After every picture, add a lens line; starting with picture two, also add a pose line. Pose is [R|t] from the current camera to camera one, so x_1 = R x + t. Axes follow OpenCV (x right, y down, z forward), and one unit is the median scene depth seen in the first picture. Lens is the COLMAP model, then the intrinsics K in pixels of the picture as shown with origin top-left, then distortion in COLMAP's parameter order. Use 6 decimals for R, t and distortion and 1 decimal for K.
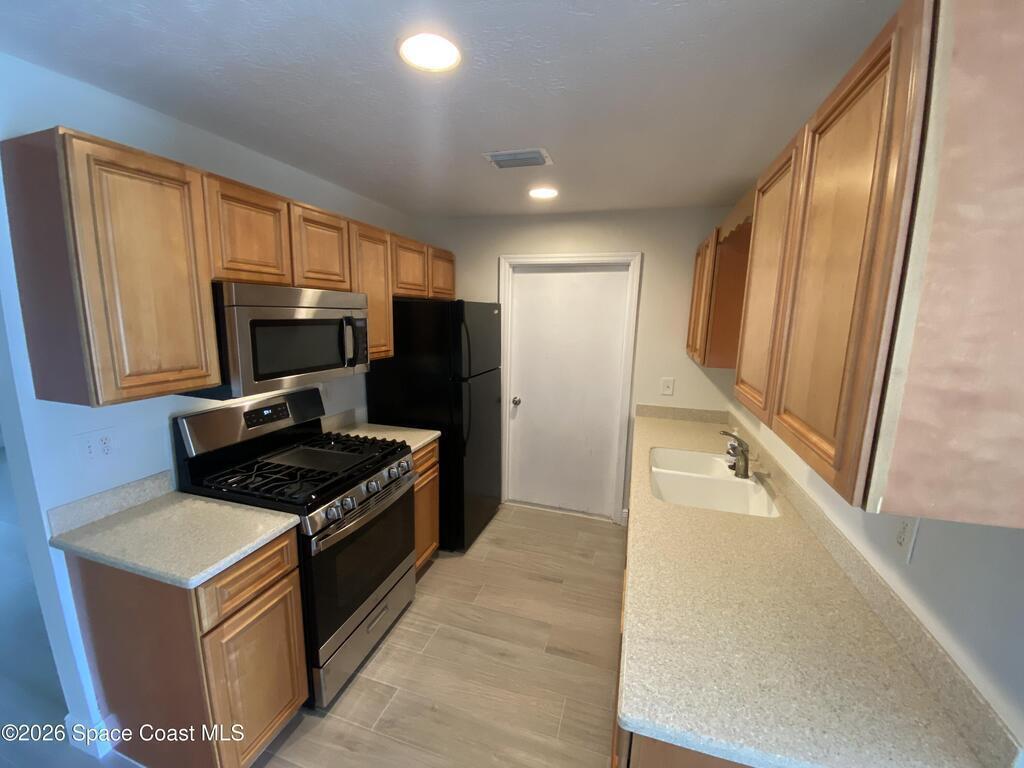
lens RADIAL K [[416.3, 0, 512.0], [0, 416.3, 384.0], [0, 0, 1]] dist [0.016600, -0.018545]
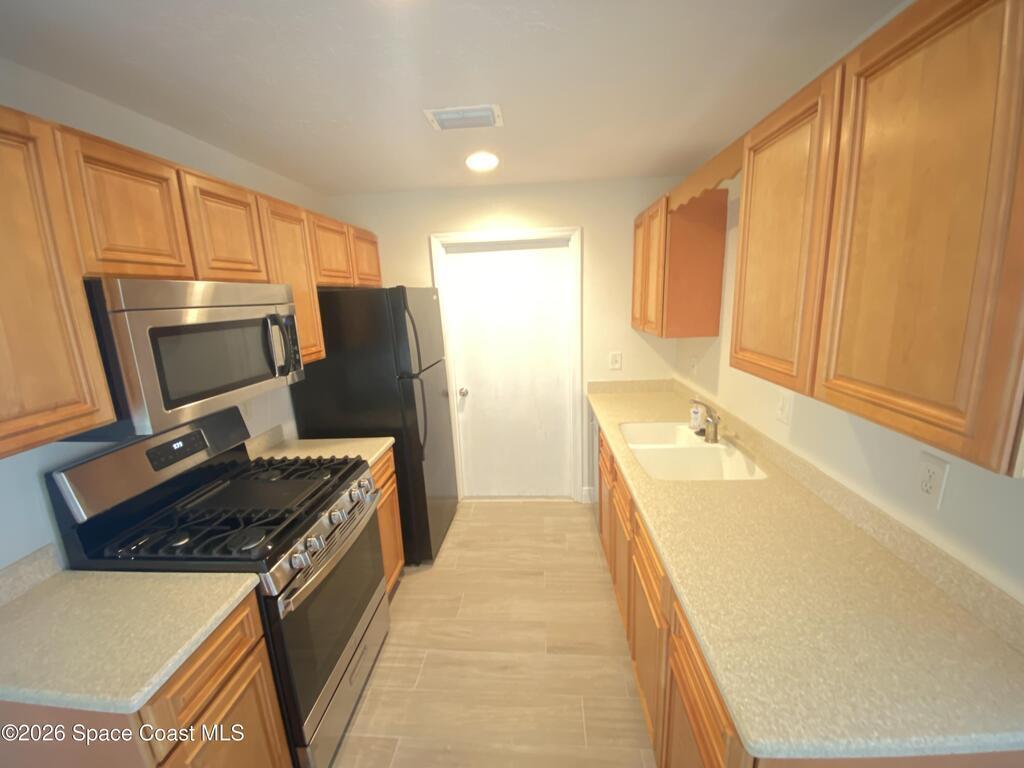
lens RADIAL K [[416.3, 0, 512.0], [0, 416.3, 384.0], [0, 0, 1]] dist [0.016600, -0.018545]
pose [[0.970950, -0.111274, 0.211833, -0.129777], [0.102970, 0.993433, 0.049873, -0.020803], [-0.215992, -0.026612, 0.976032, 0.108556]]
